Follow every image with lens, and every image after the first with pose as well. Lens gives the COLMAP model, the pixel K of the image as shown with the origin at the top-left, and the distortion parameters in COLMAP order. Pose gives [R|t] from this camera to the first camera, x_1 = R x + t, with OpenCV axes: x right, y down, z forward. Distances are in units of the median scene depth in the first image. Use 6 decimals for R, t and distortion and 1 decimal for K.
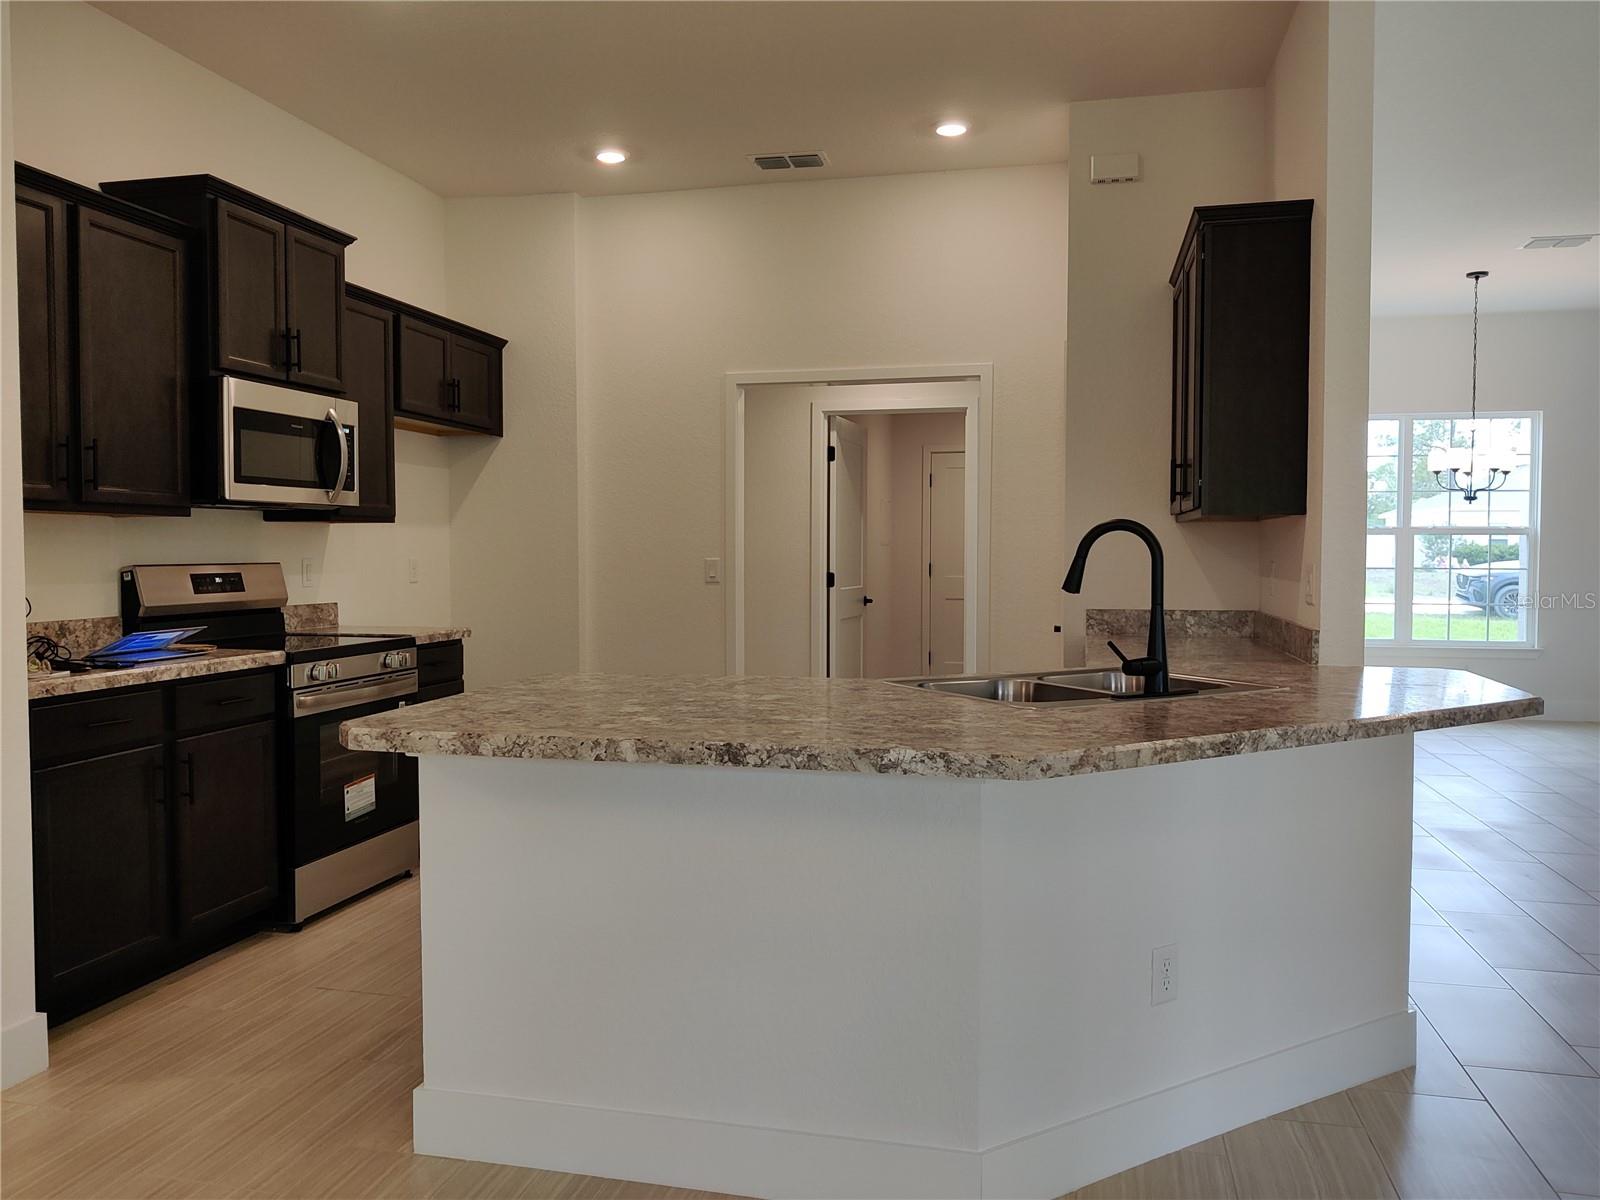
lens RADIAL K [[1274.0, 0, 801.0], [0, 1274.0, 587.4], [0, 0, 1]] dist [-0.017371, 0.004350]
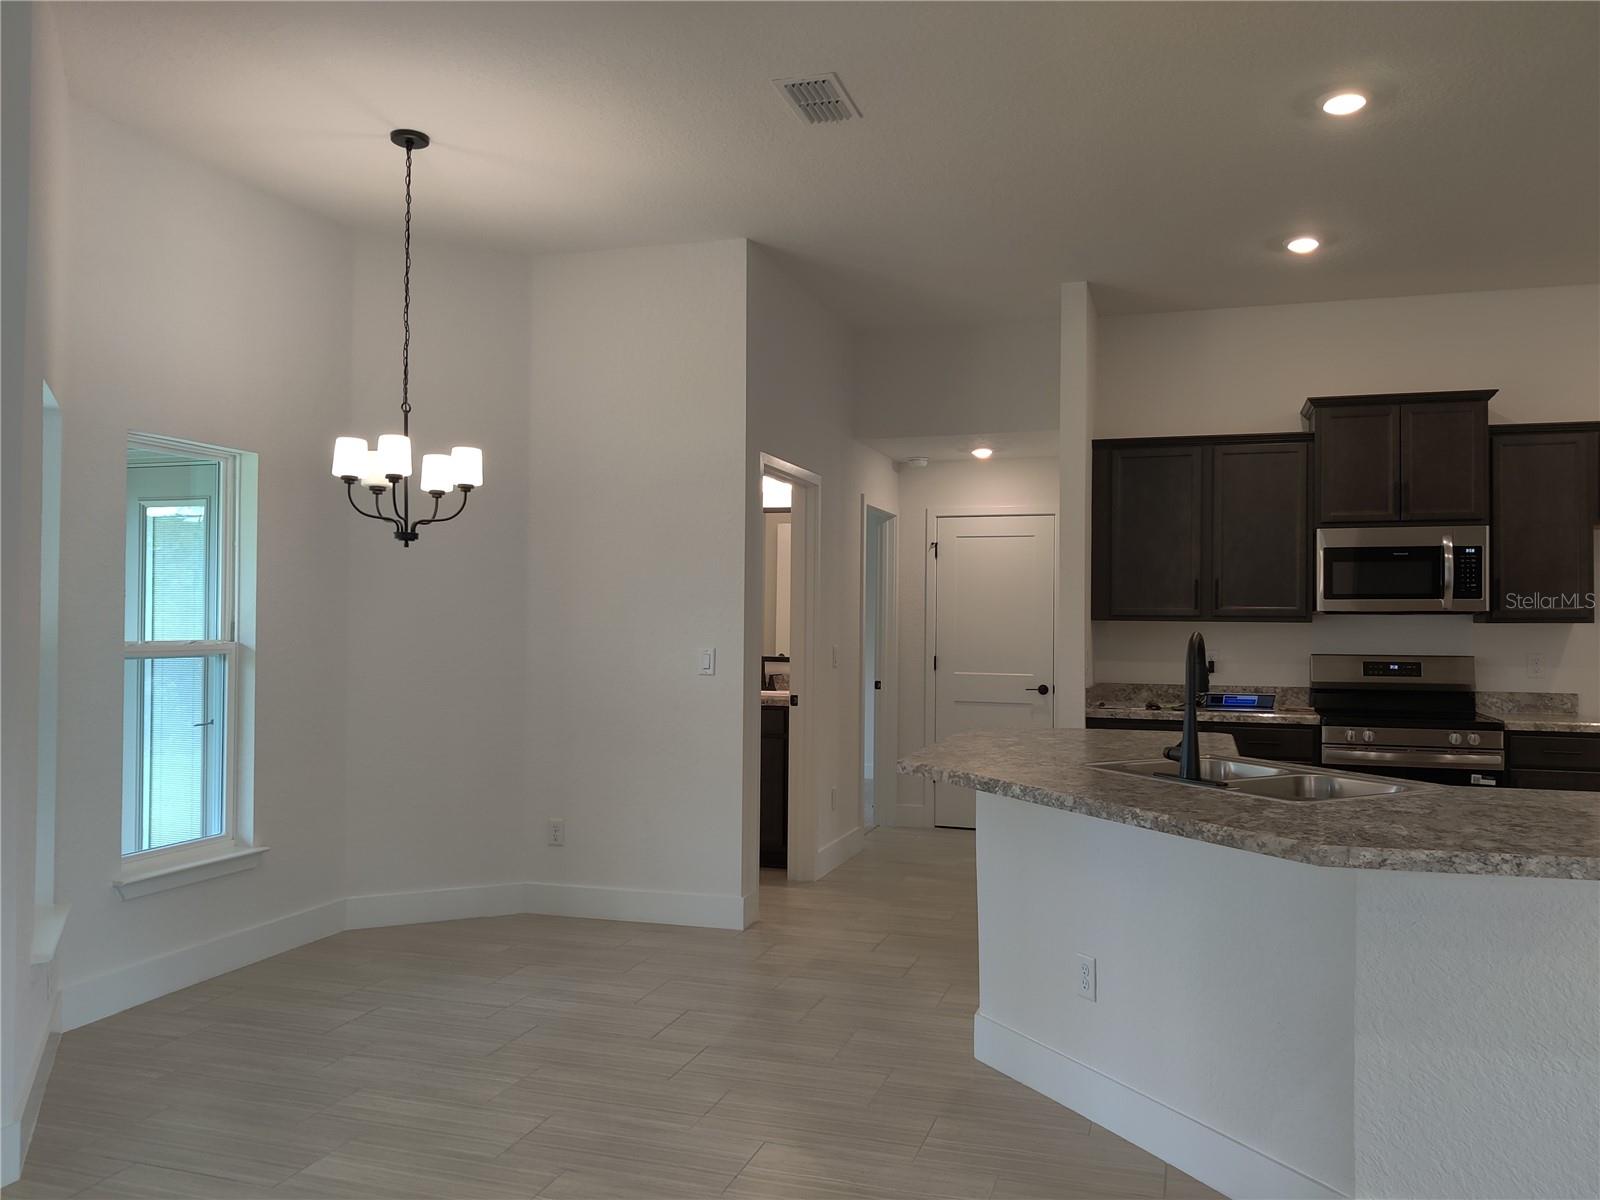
lens RADIAL K [[1274.0, 0, 801.6], [0, 1274.0, 608.4], [0, 0, 1]] dist [-0.017371, 0.004350]
pose [[-0.083111, -0.012890, -0.996457, 1.060247], [-0.038453, 0.999213, -0.009718, -0.034379], [0.995798, 0.037509, -0.083541, 0.520454]]
